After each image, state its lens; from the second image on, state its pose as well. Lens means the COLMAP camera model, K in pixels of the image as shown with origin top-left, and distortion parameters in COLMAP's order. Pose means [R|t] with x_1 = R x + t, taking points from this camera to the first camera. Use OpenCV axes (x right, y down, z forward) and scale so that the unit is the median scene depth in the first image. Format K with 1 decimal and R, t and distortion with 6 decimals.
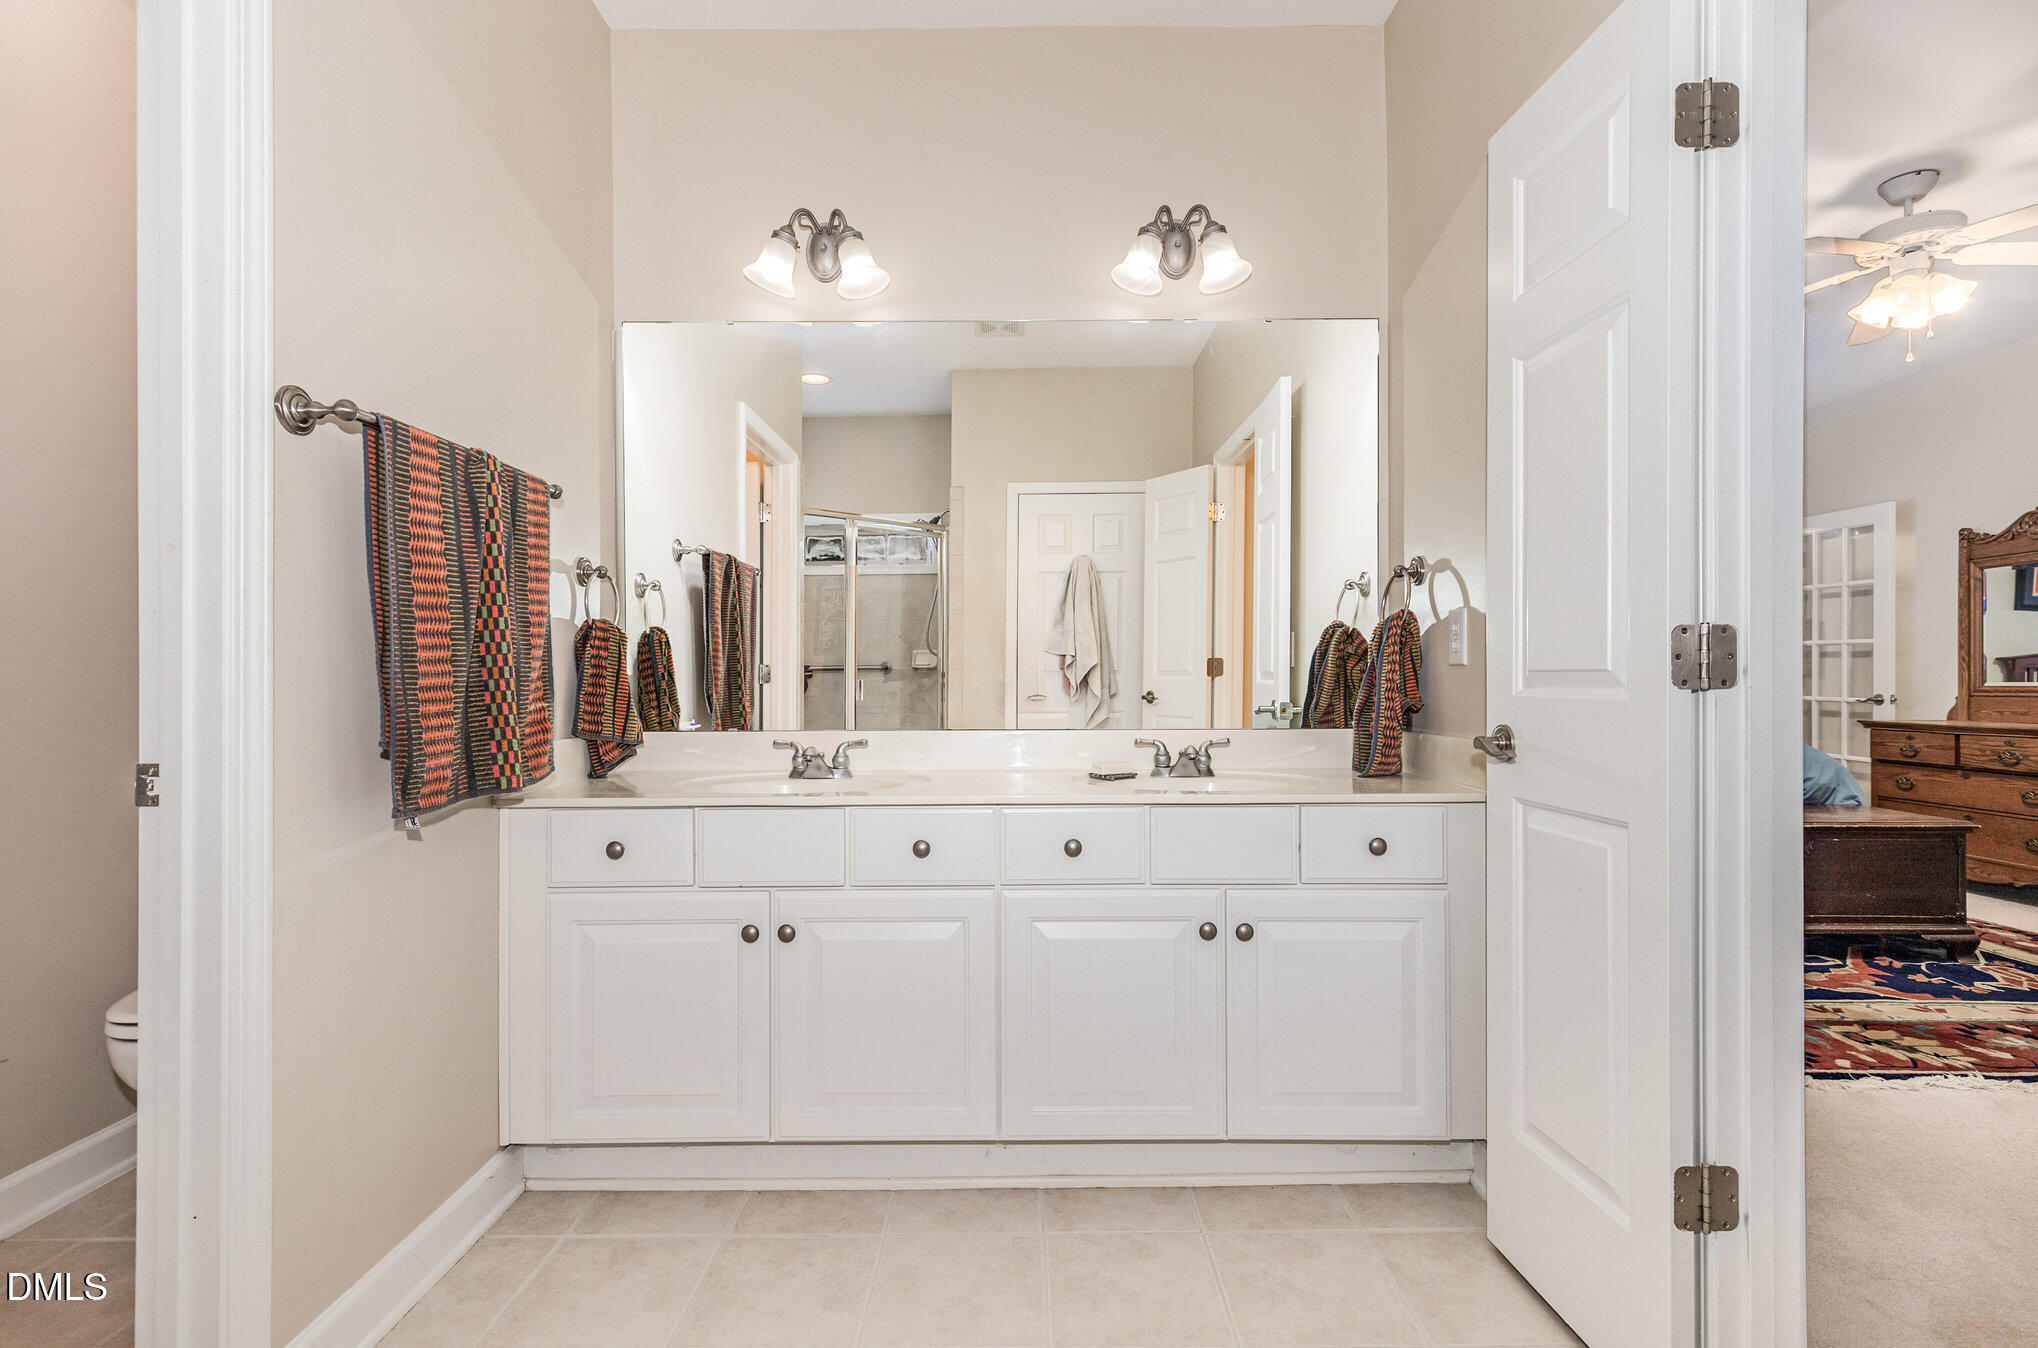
lens RADIAL K [[932.3, 0, 1019.0], [0, 932.3, 674.0], [0, 0, 1]] dist [0.003455, 0.000725]
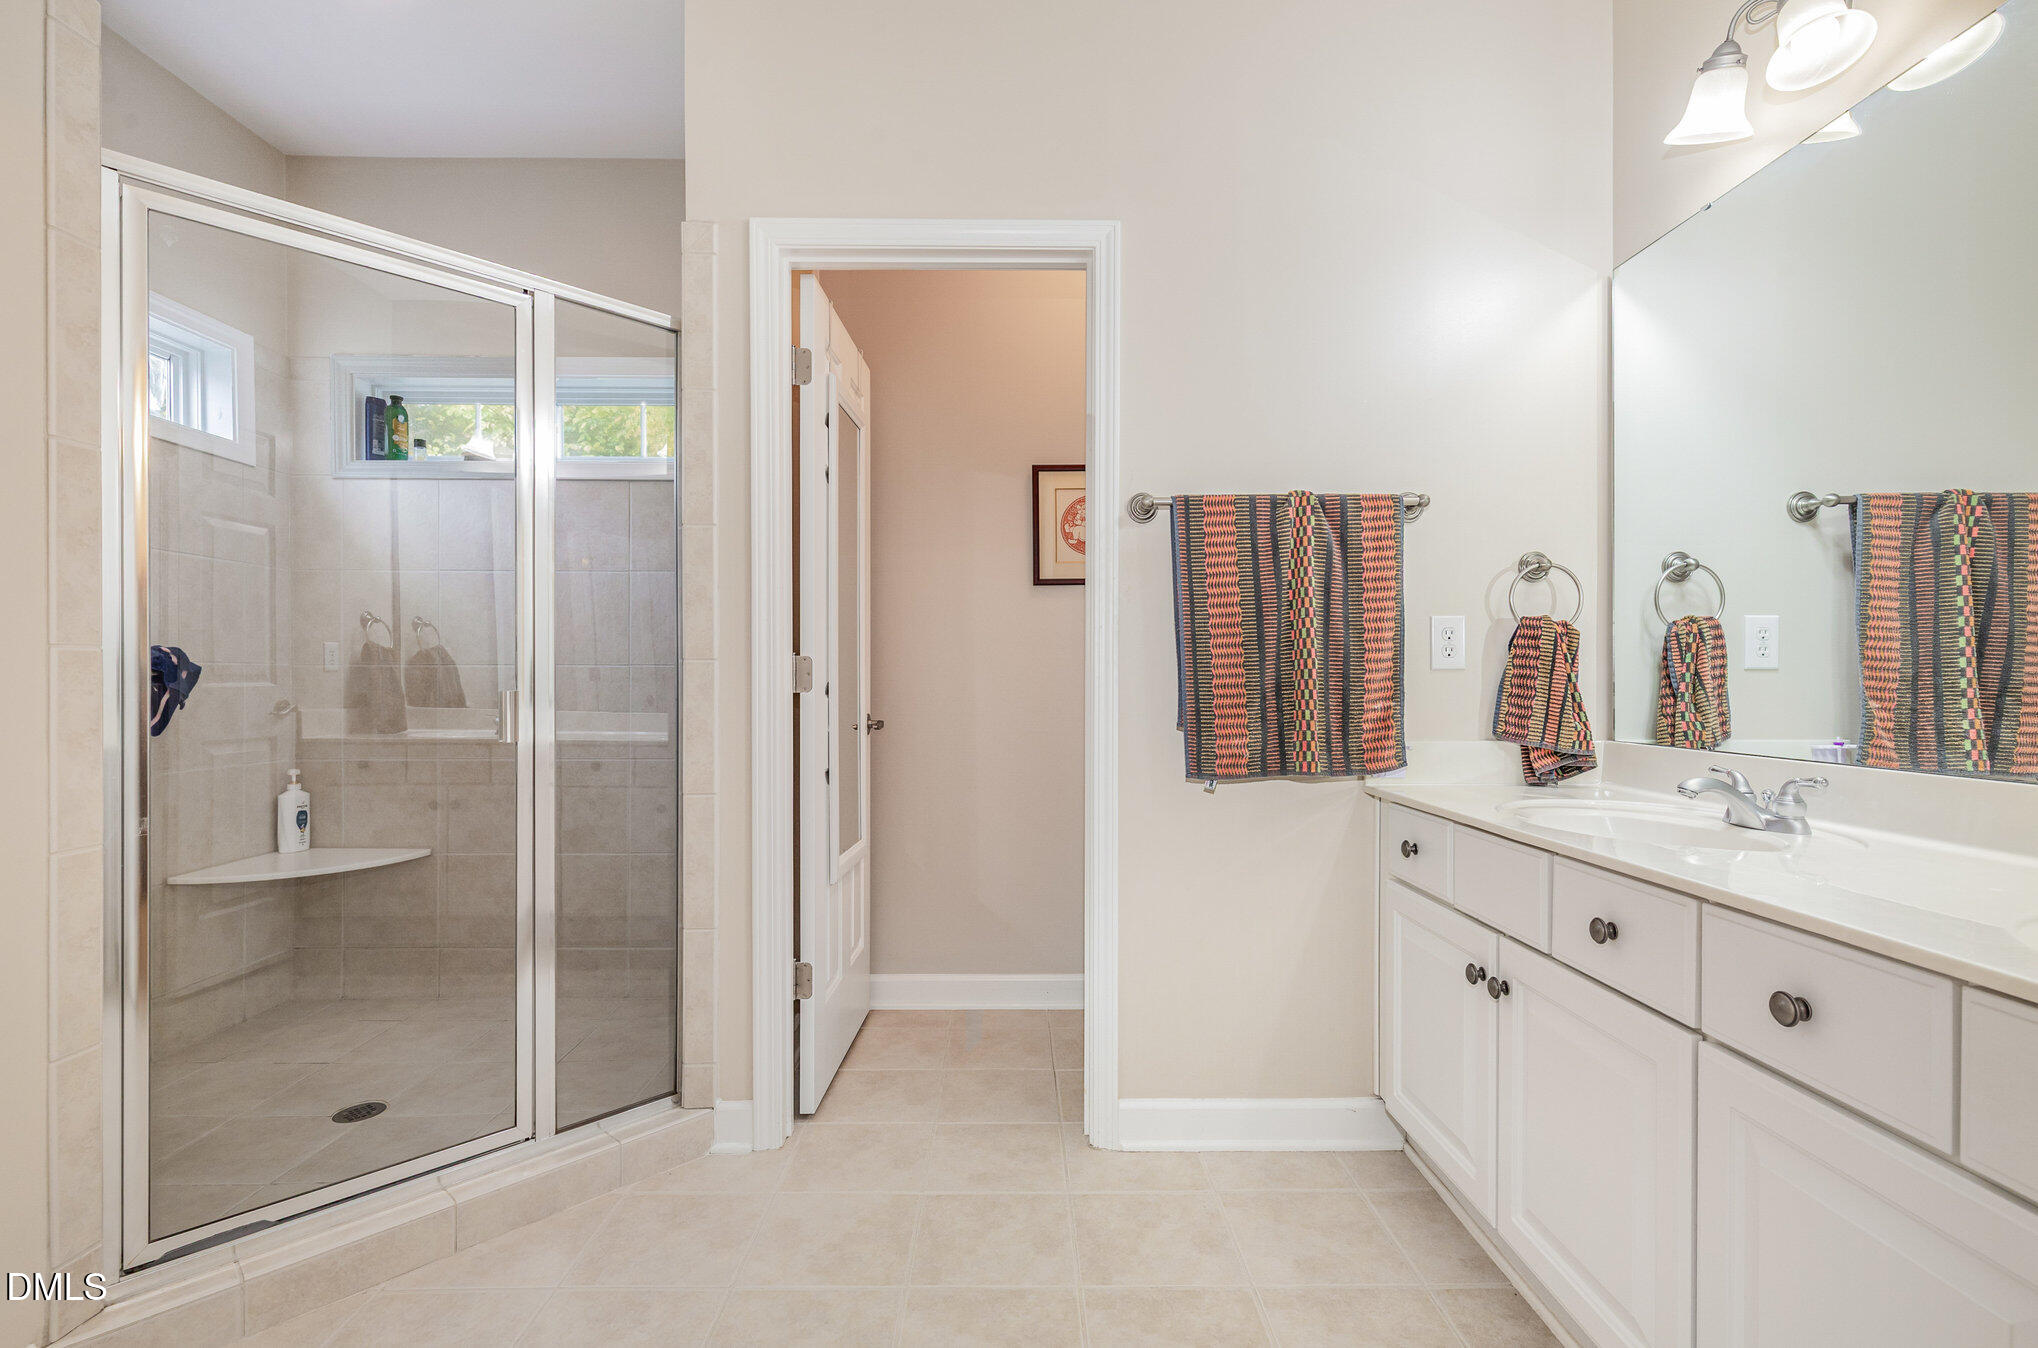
lens RADIAL K [[932.3, 0, 1019.0], [0, 932.3, 674.0], [0, 0, 1]] dist [0.003455, 0.000725]
pose [[0.009819, -0.000221, -0.999952, 0.495442], [0.002175, 0.999998, -0.000200, -0.001823], [0.999949, -0.002173, 0.009820, 0.487142]]
